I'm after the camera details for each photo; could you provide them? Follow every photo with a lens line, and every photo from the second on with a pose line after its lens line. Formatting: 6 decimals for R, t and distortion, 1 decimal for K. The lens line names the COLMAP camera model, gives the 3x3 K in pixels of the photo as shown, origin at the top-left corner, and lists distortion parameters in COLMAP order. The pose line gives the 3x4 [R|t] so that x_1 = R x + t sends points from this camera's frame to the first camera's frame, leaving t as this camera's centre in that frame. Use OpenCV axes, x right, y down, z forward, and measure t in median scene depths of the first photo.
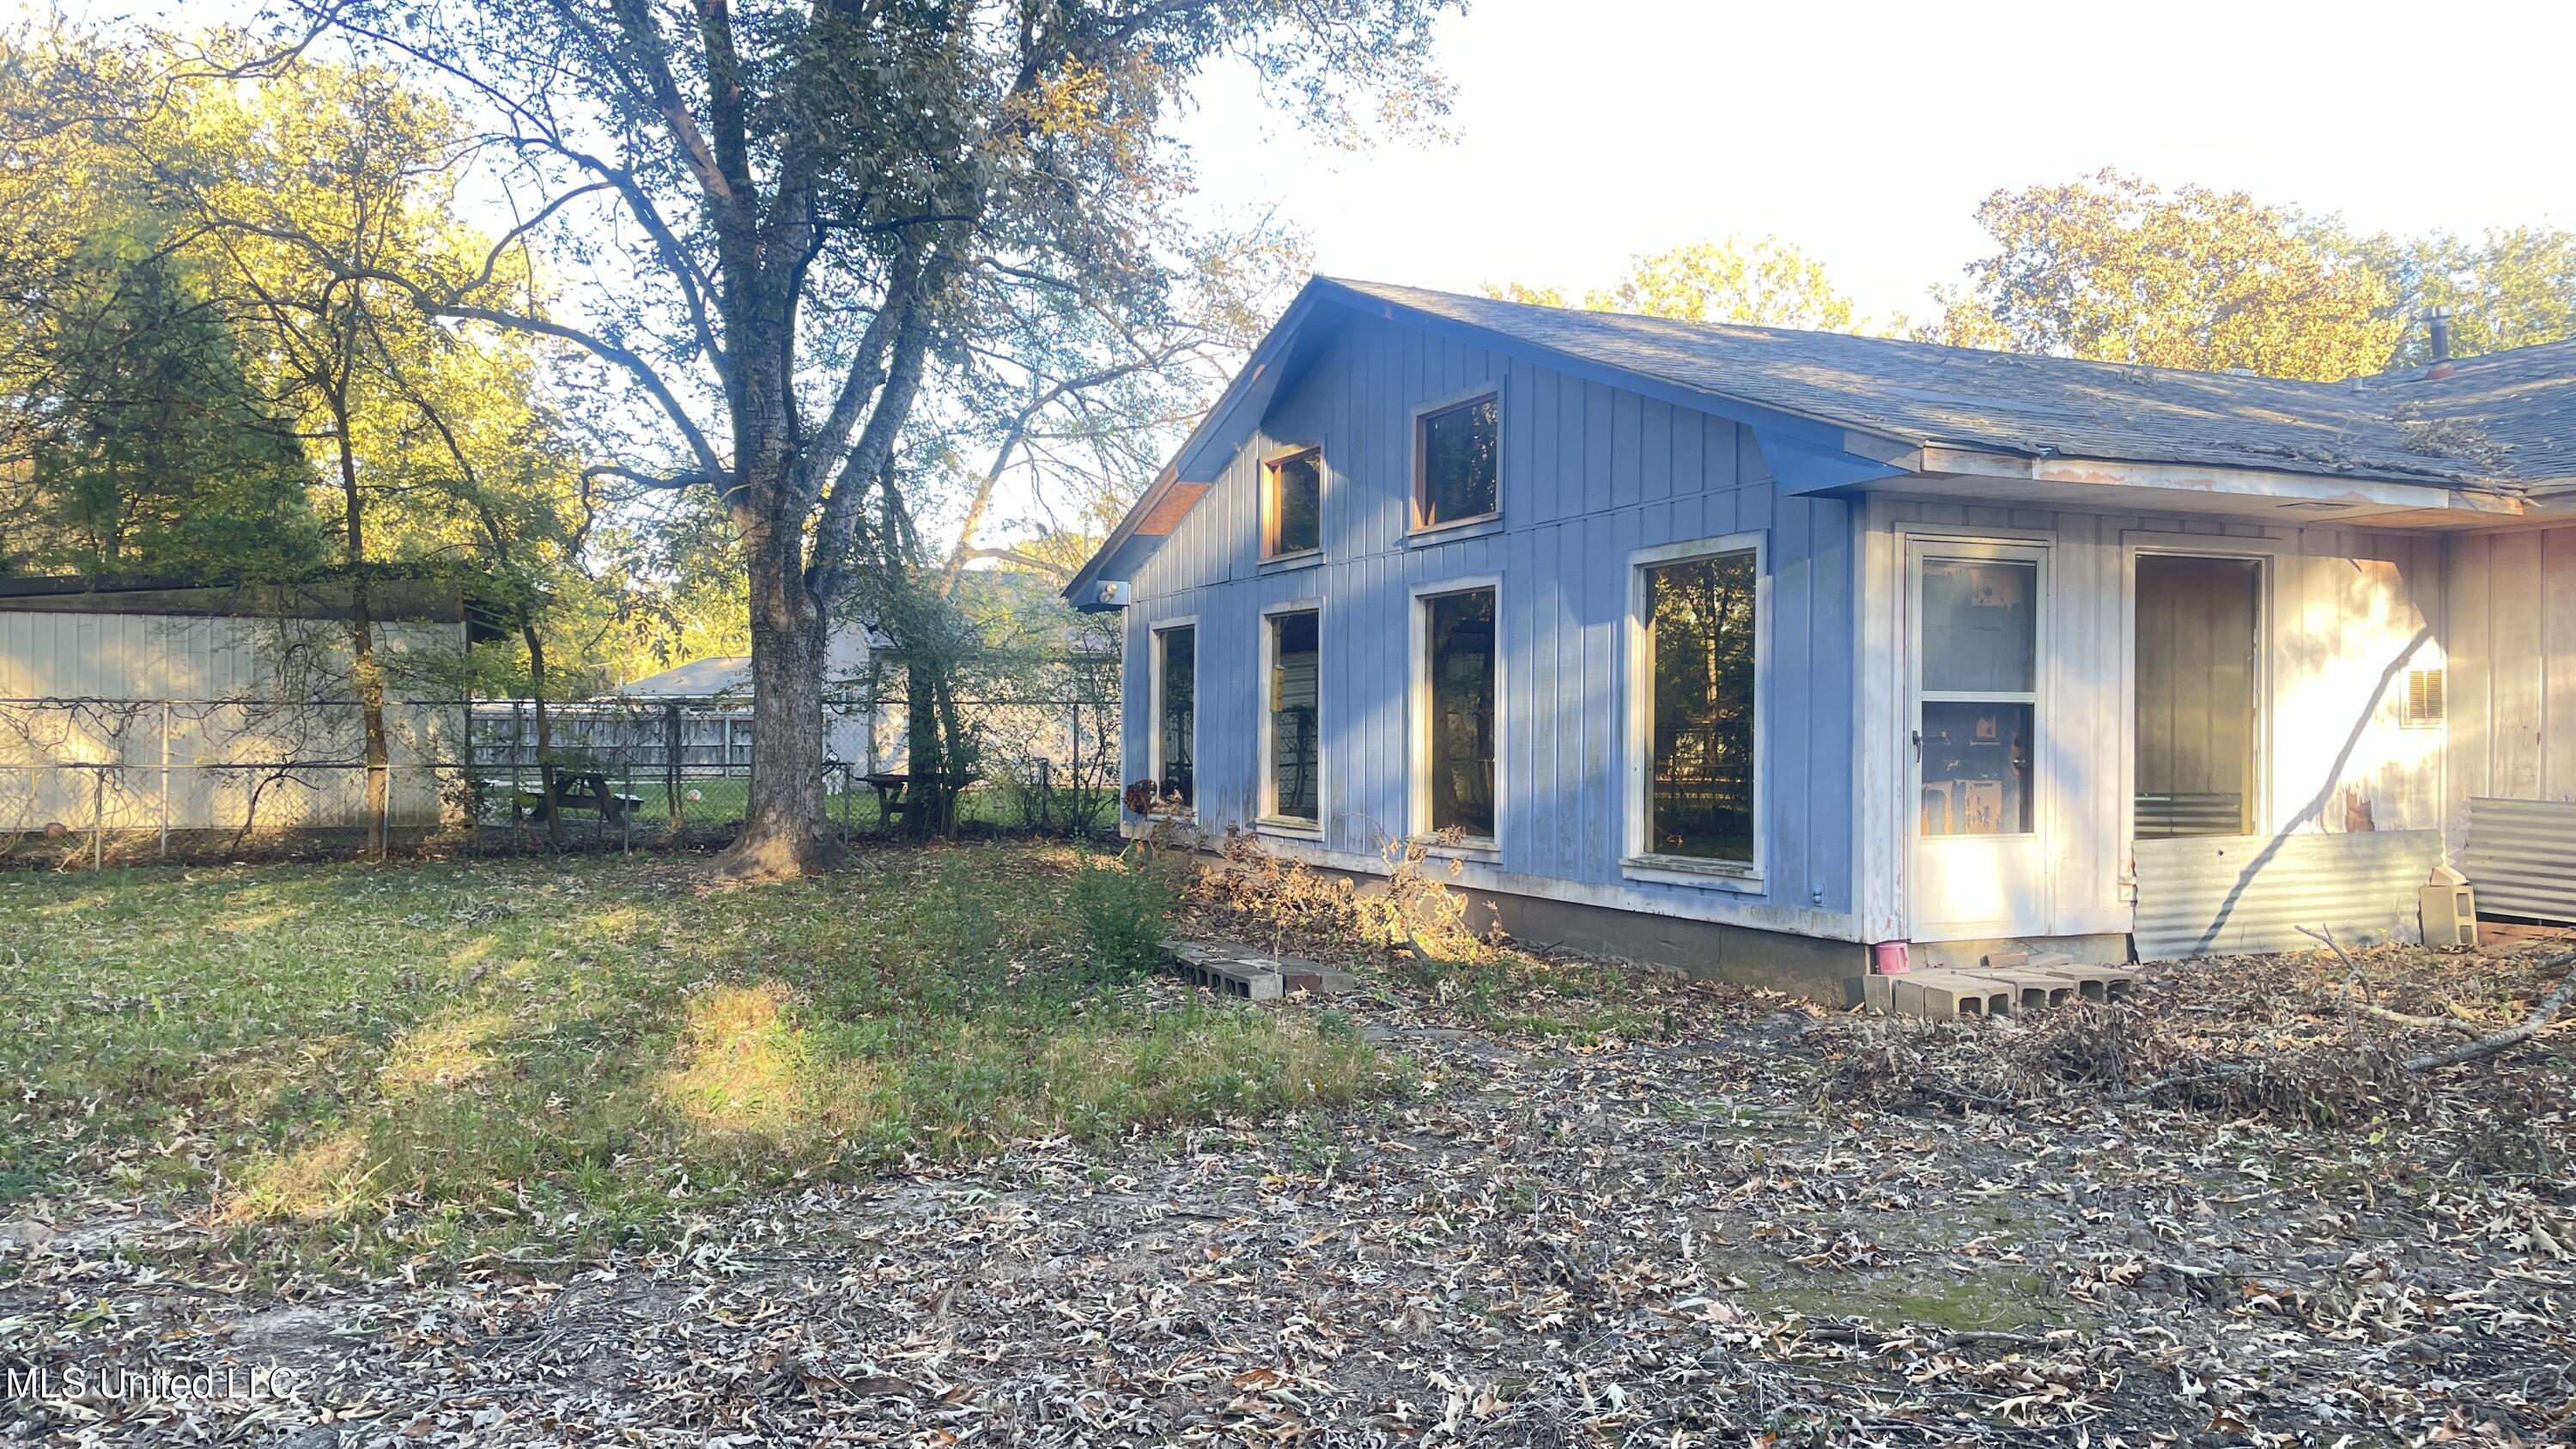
lens RADIAL K [[2015.9, 0, 1288.0], [0, 2015.9, 724.5], [0, 0, 1]] dist [0.092505, -0.129057]
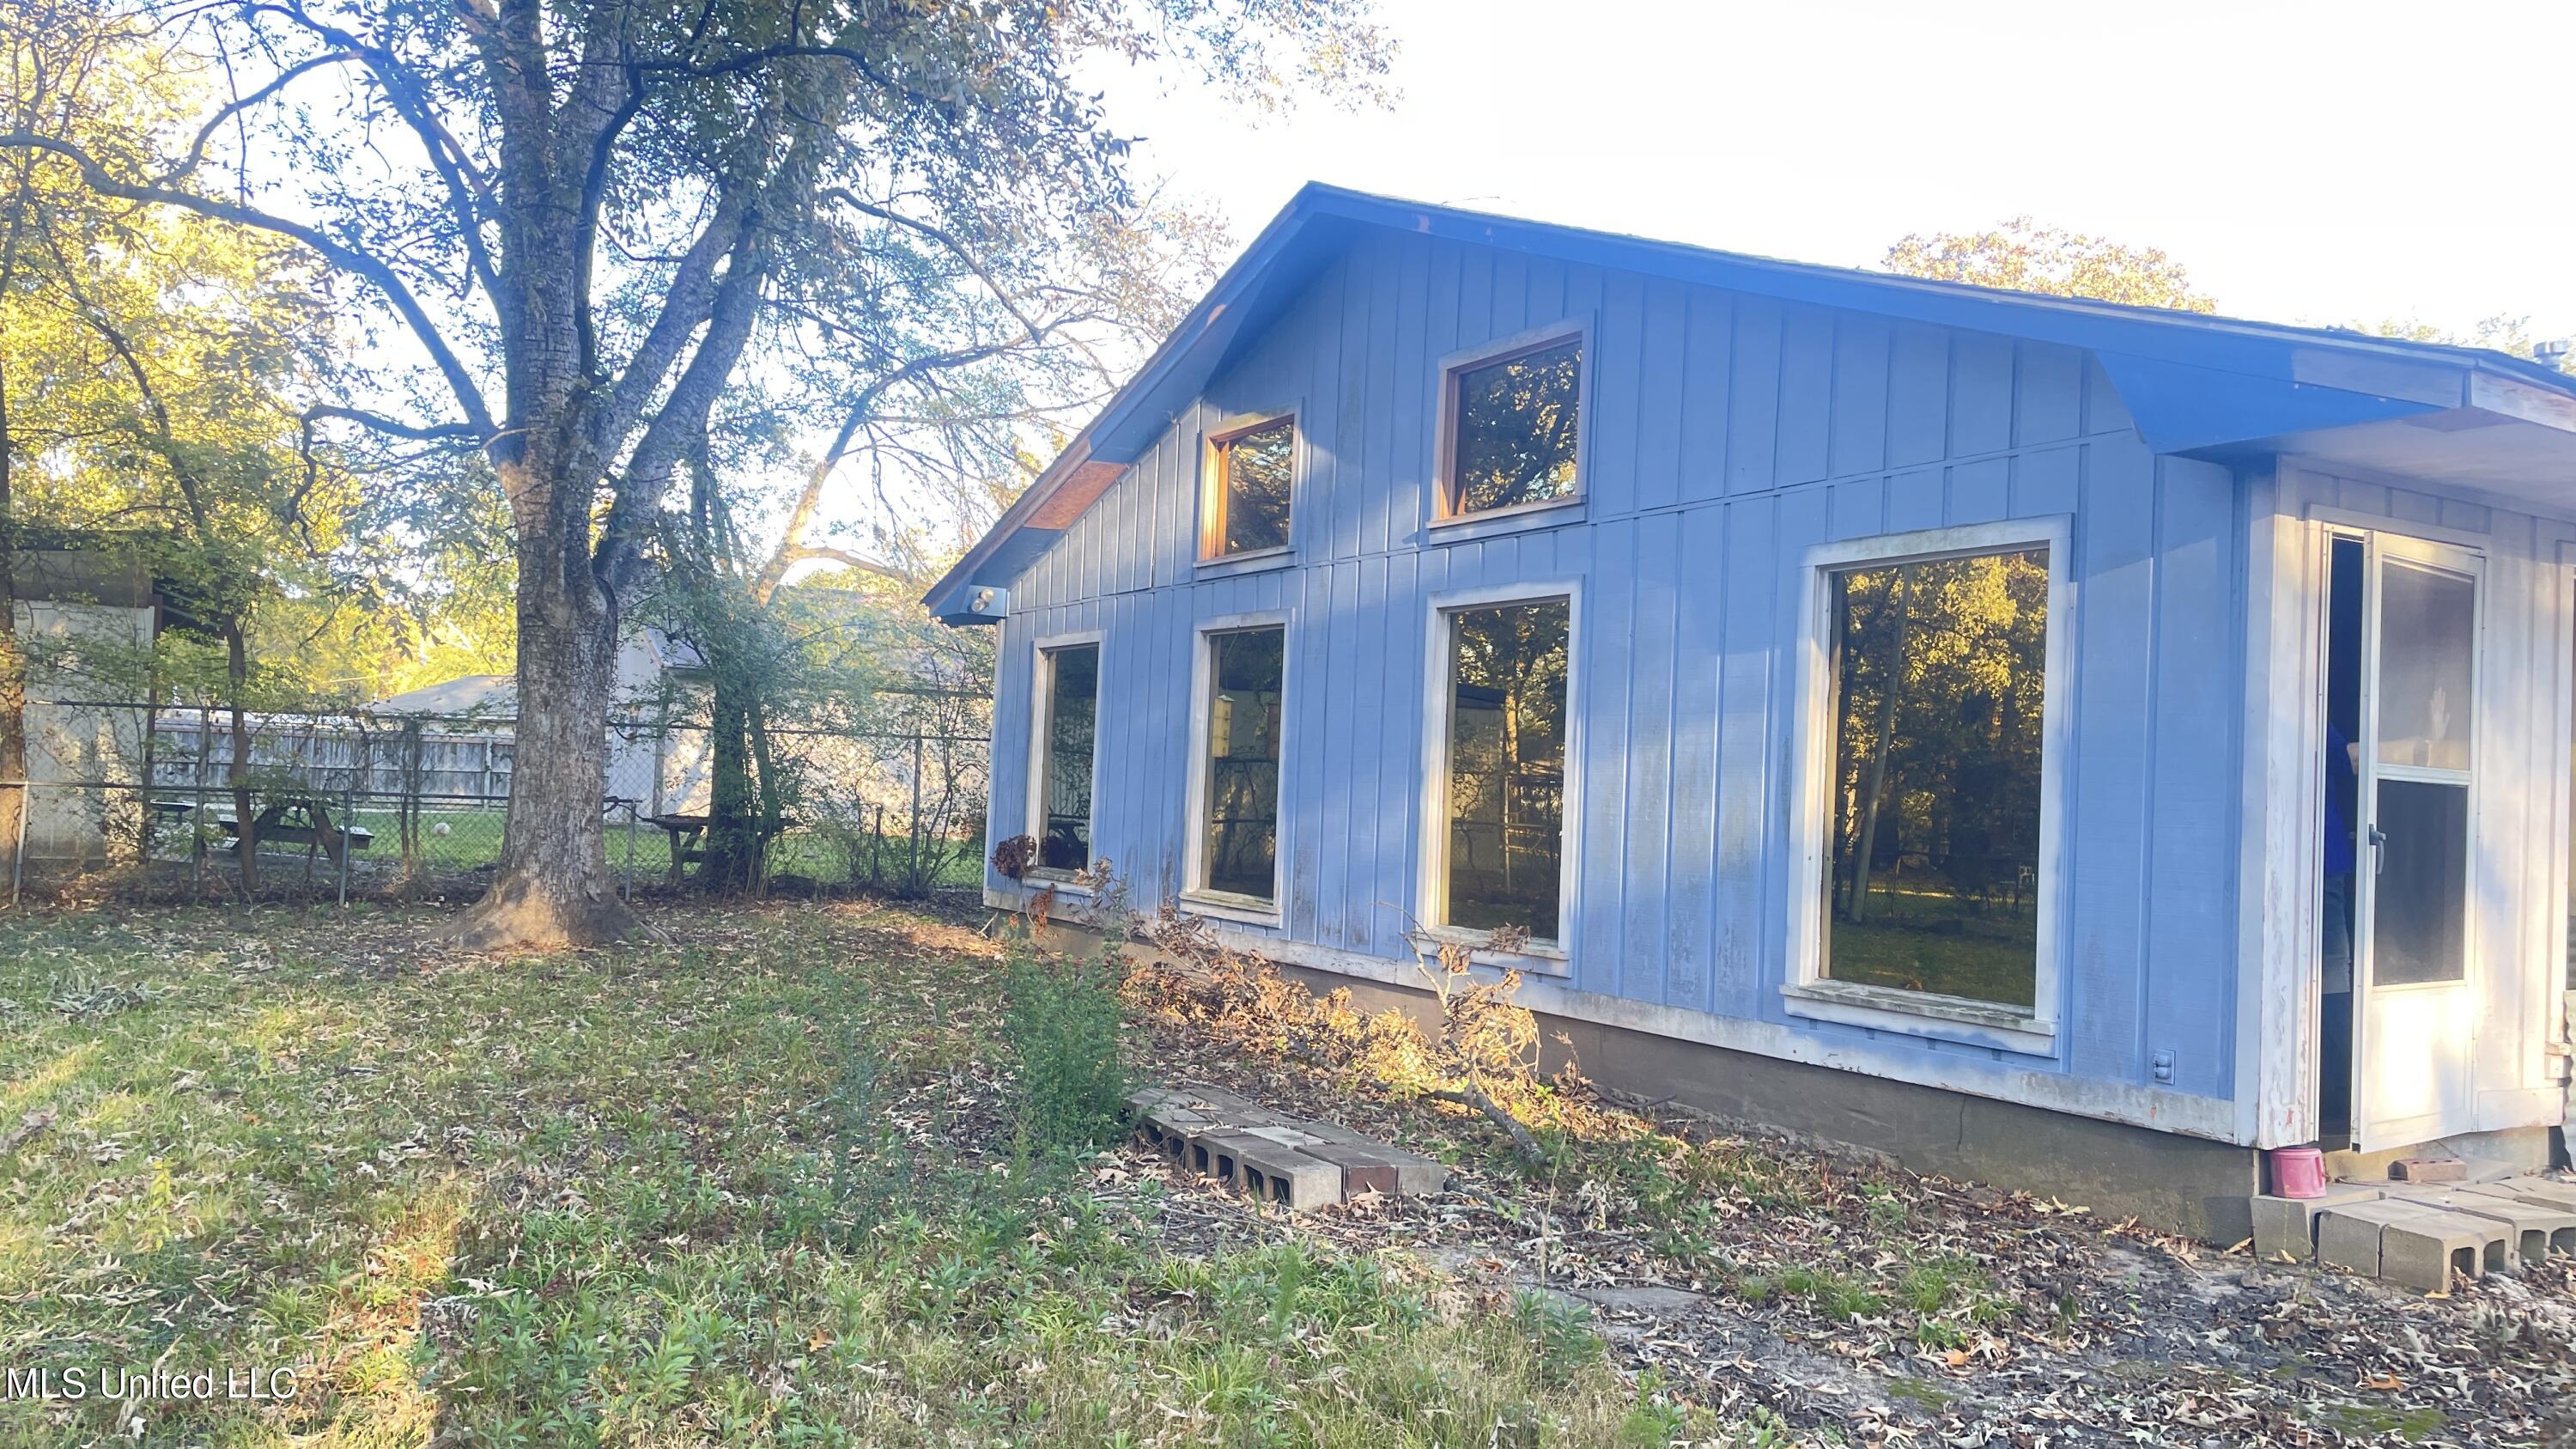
lens RADIAL K [[2015.9, 0, 1288.0], [0, 2015.9, 724.5], [0, 0, 1]] dist [0.092505, -0.129057]
pose [[0.994063, 0.040216, 0.101098, -0.054210], [-0.037672, 0.998927, -0.026950, 0.001180], [-0.102073, 0.022982, 0.994511, 0.216572]]
